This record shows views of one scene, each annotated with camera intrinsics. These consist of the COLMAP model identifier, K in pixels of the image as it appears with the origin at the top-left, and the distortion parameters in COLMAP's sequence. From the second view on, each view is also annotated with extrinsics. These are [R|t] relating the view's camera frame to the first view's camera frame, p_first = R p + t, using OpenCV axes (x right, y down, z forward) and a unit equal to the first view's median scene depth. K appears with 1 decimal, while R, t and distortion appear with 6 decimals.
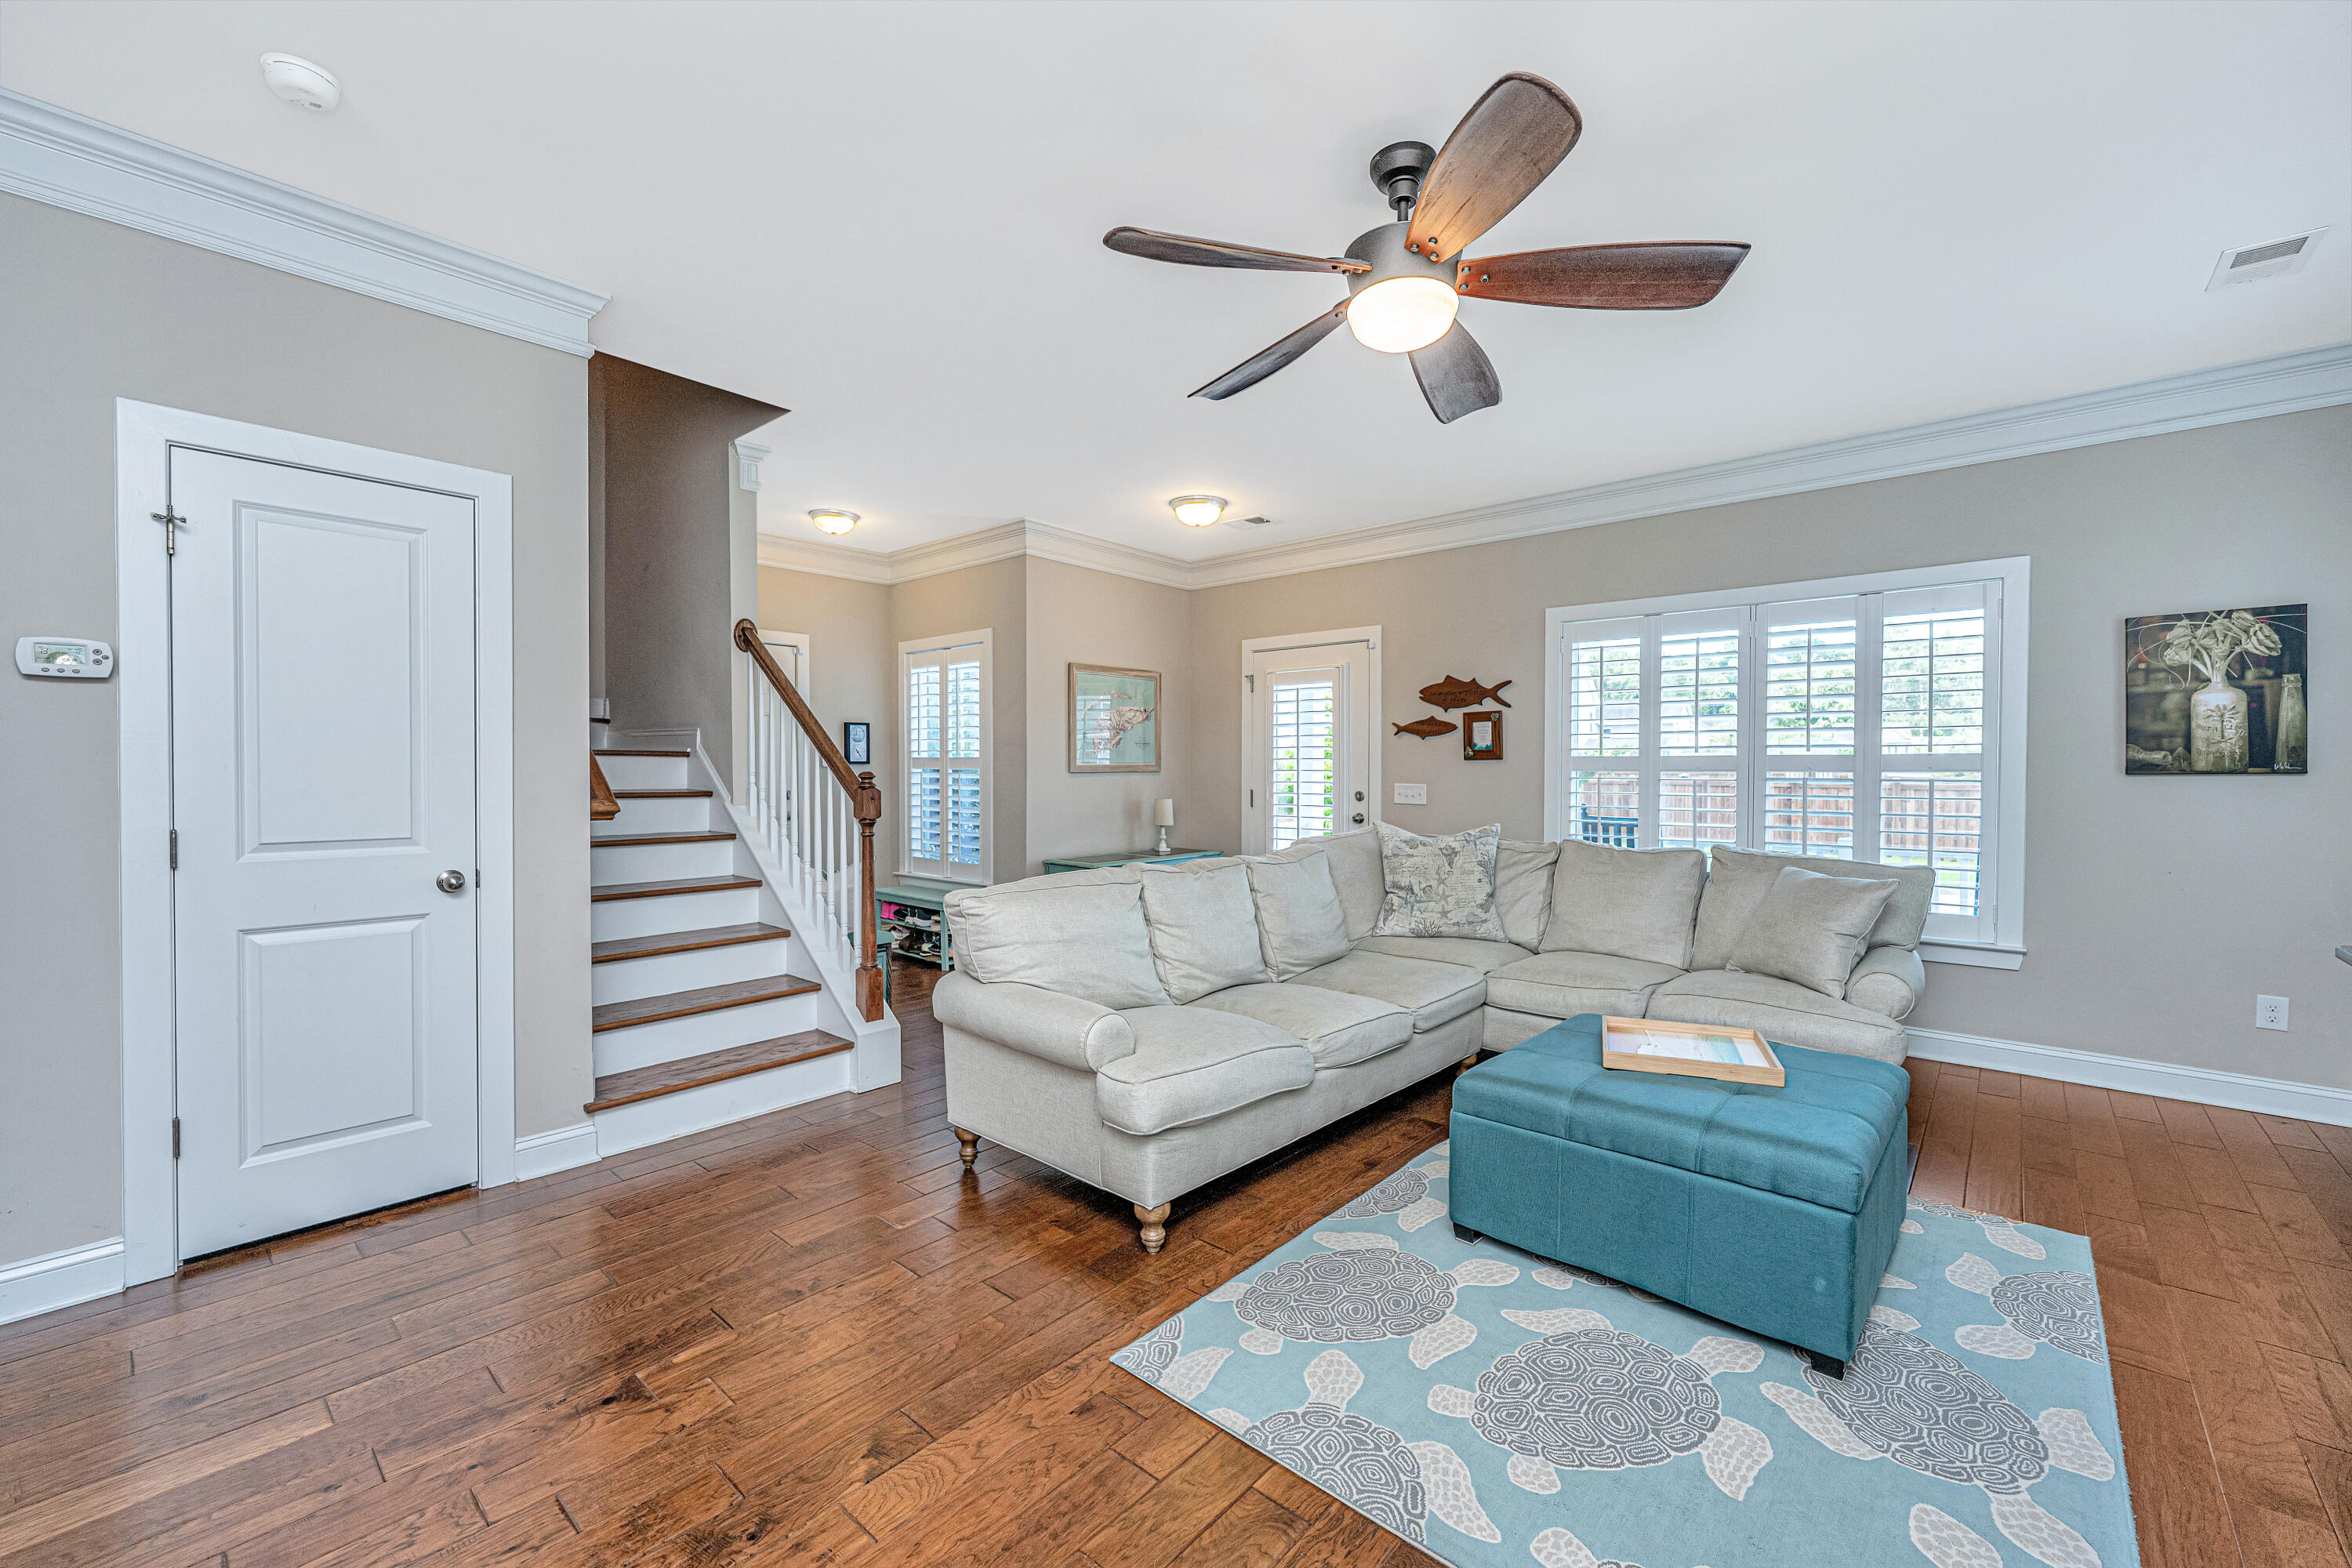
lens RADIAL K [[939.0, 0, 1203.0], [0, 939.0, 786.8], [0, 0, 1]] dist [0.002964, -0.000813]
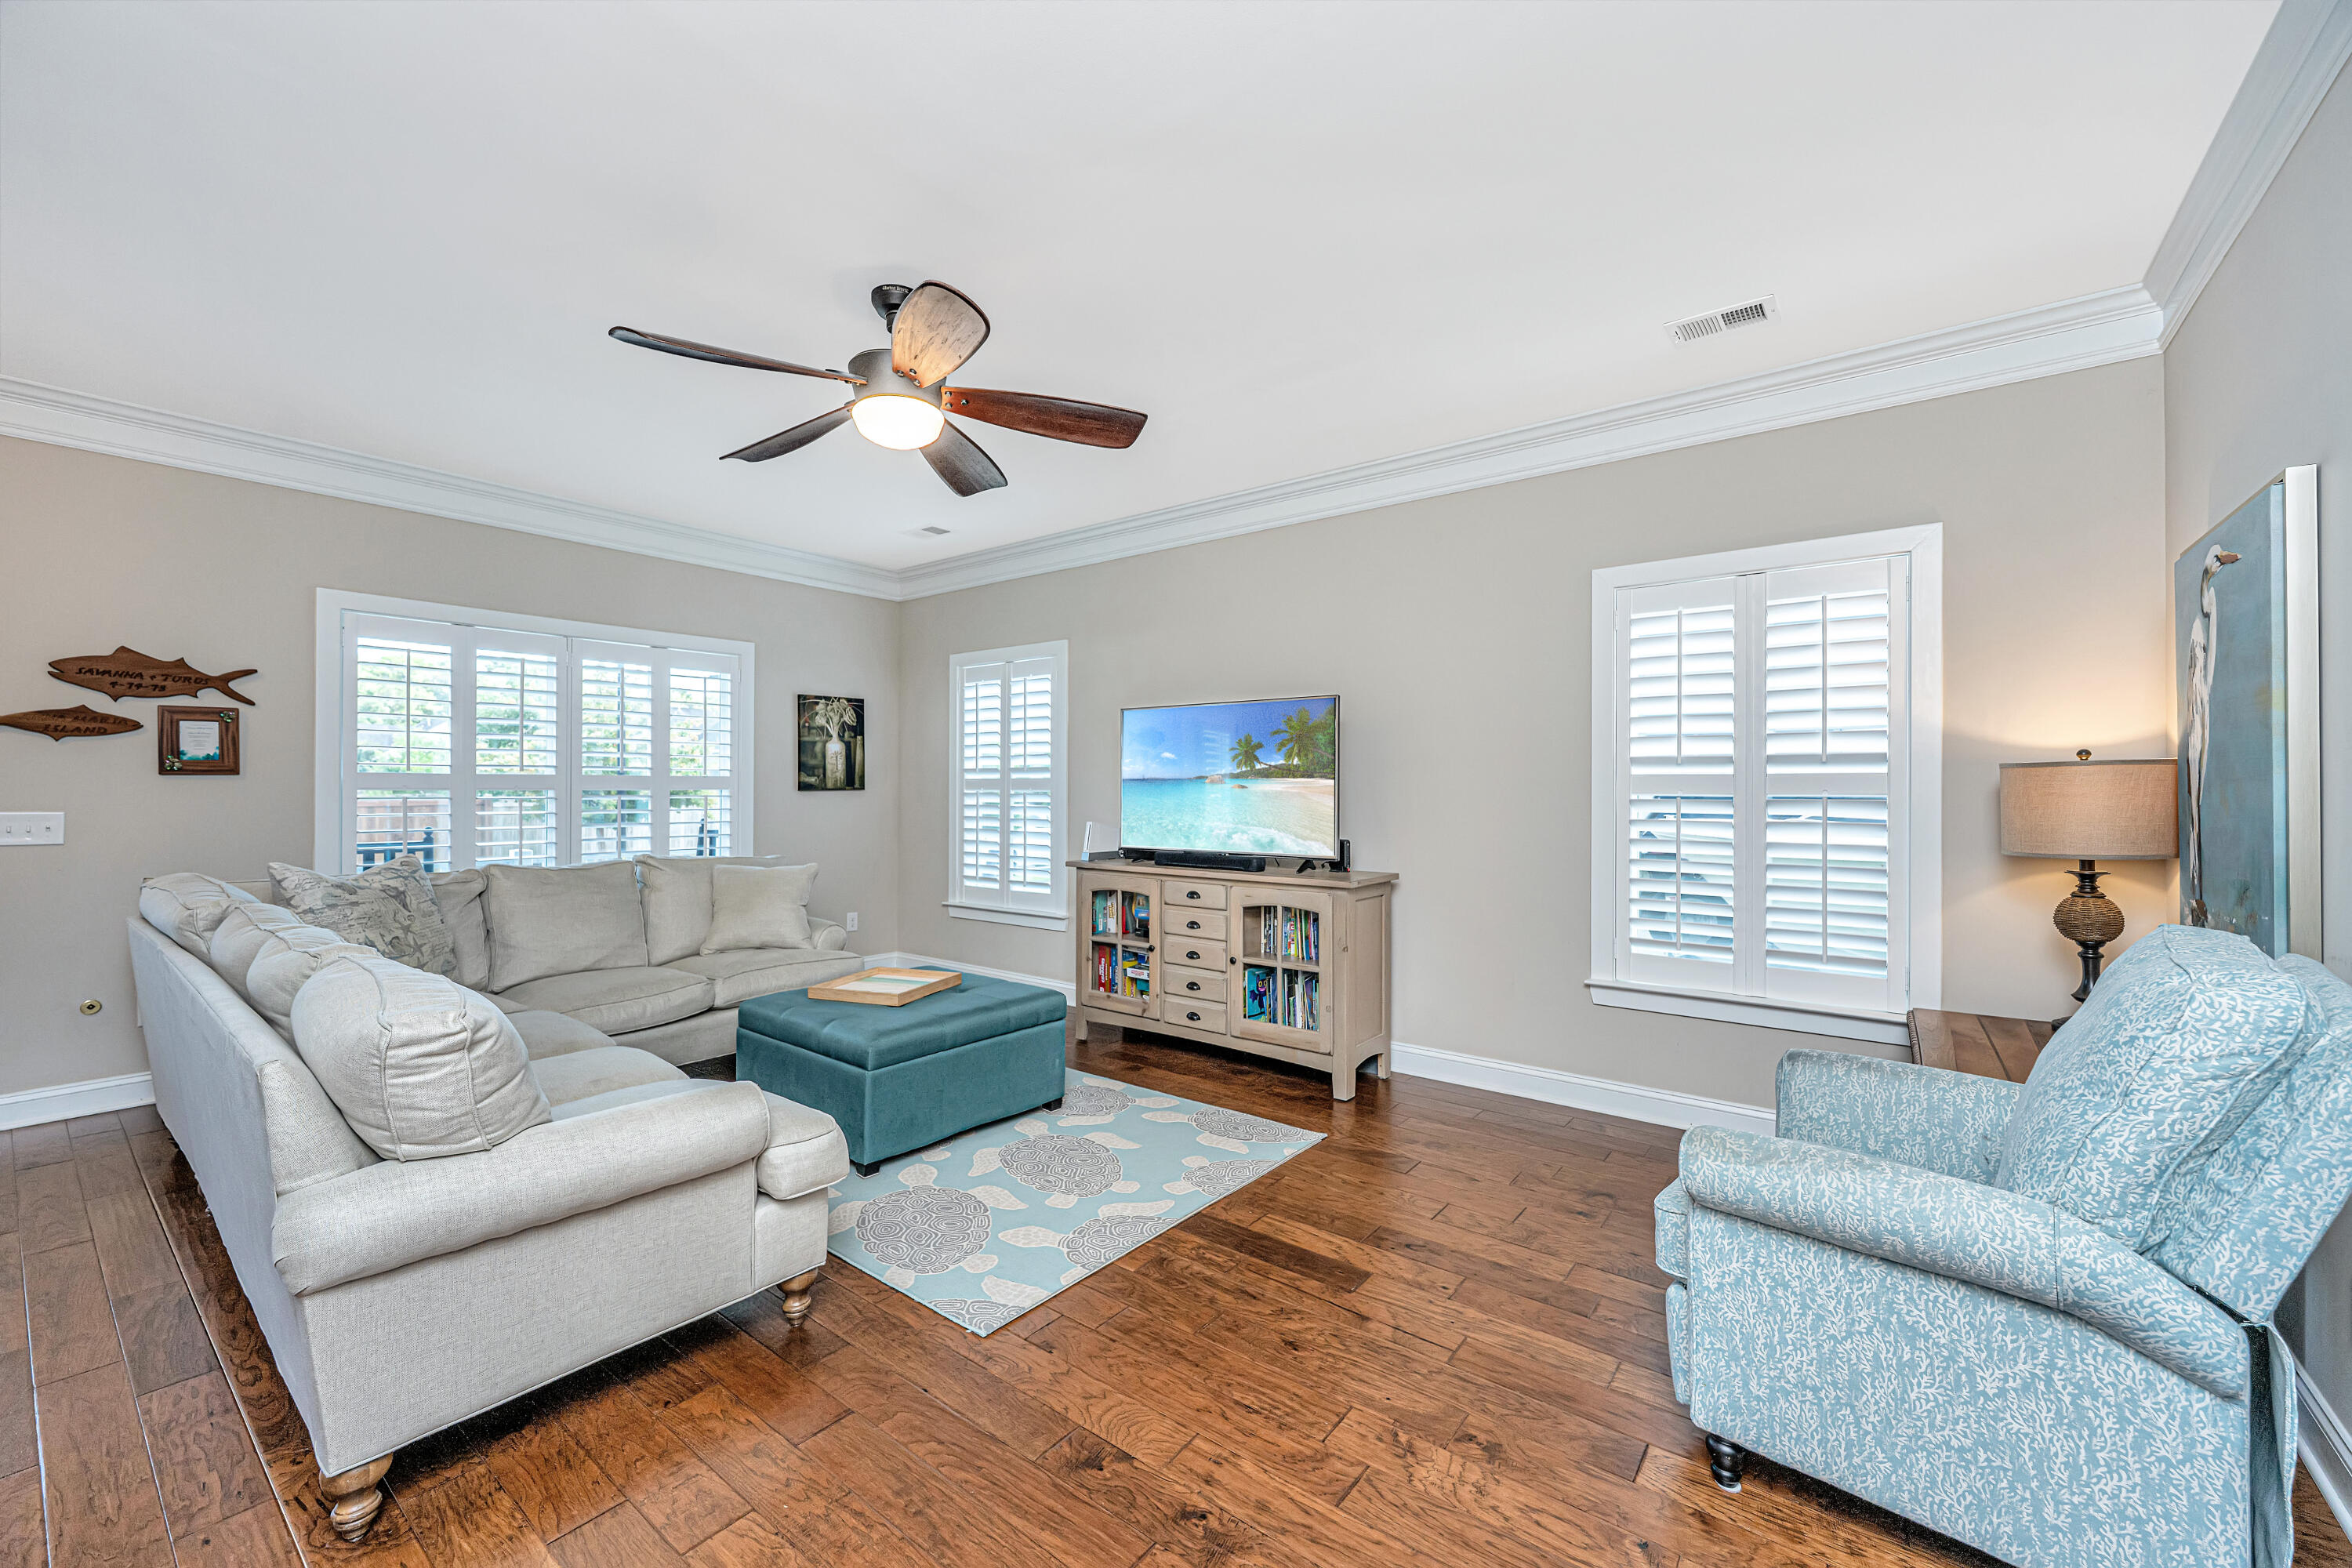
lens RADIAL K [[939.0, 0, 1145.6], [0, 939.0, 778.8], [0, 0, 1]] dist [0.002964, -0.000813]
pose [[-0.024752, 0.009635, 0.999647, -0.651342], [0.019910, 0.999760, -0.009143, -0.007359], [-0.999495, 0.019677, -0.024938, 0.456013]]
